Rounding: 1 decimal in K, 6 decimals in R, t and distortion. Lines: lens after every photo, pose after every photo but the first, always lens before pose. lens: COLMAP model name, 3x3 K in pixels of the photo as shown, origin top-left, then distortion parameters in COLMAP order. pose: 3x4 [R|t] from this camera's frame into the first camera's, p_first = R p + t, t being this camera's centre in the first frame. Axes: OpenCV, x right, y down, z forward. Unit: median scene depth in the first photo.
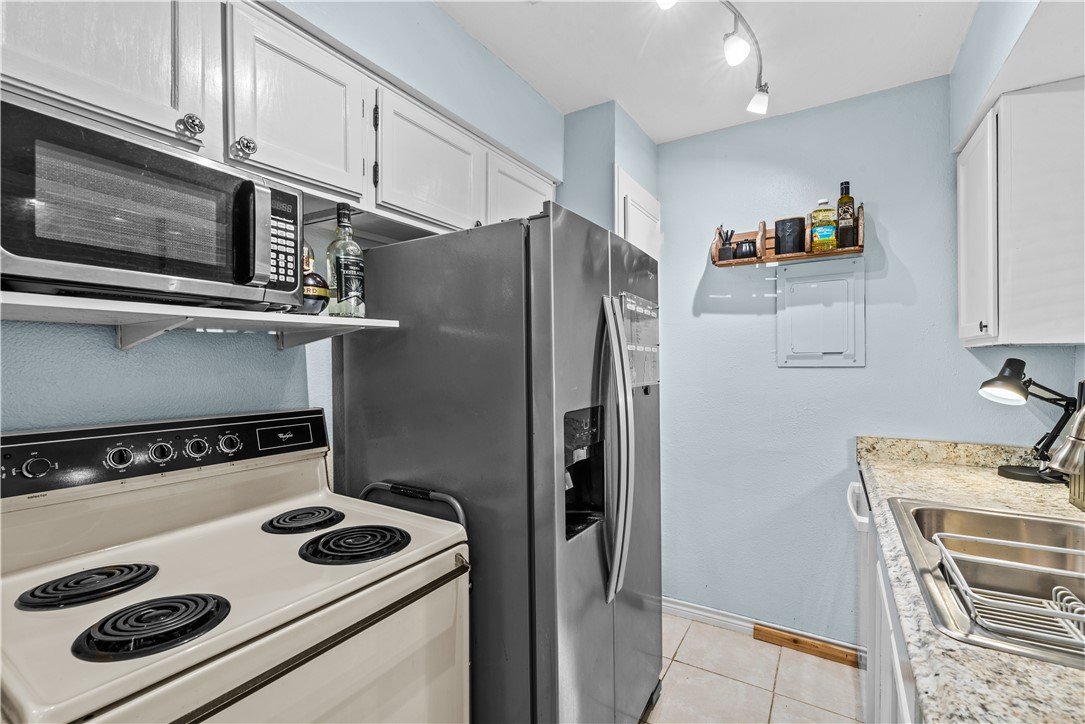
lens RADIAL K [[465.5, 0, 548.1], [0, 465.5, 358.6], [0, 0, 1]] dist [-0.000013, -0.000225]
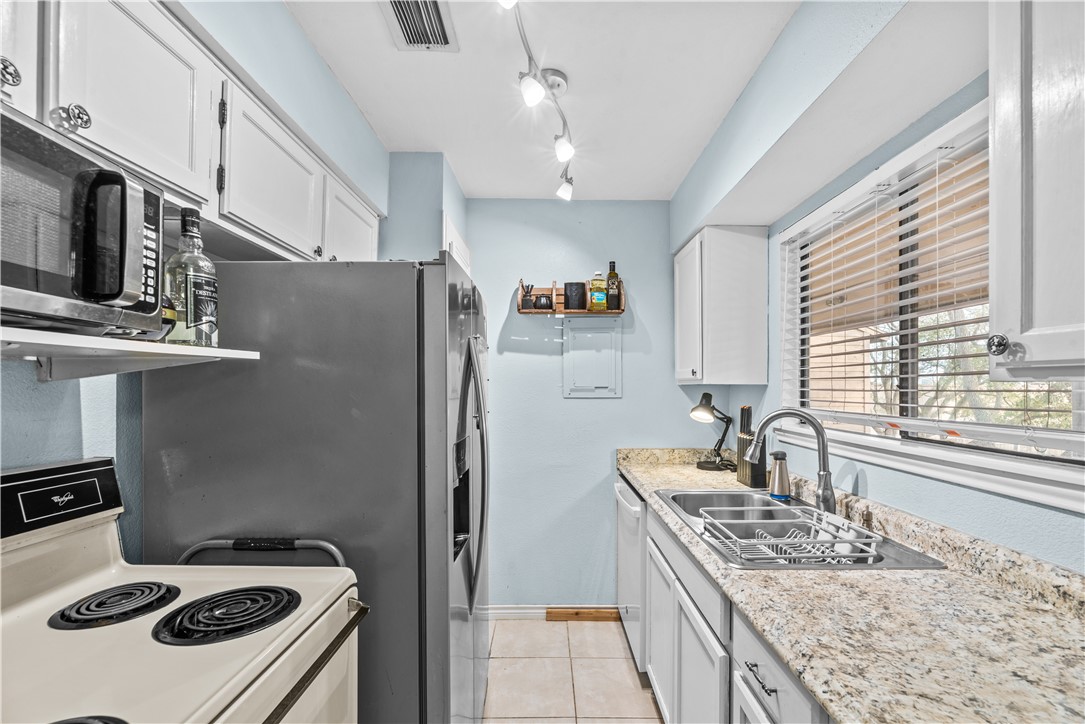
lens RADIAL K [[439.4, 0, 549.0], [0, 439.4, 378.4], [0, 0, 1]] dist [-0.000344, 0.000269]
pose [[0.859022, 0.017196, 0.511650, -0.248447], [-0.008089, 0.999767, -0.020020, -0.016863], [-0.511875, 0.013059, 0.858961, -0.000158]]
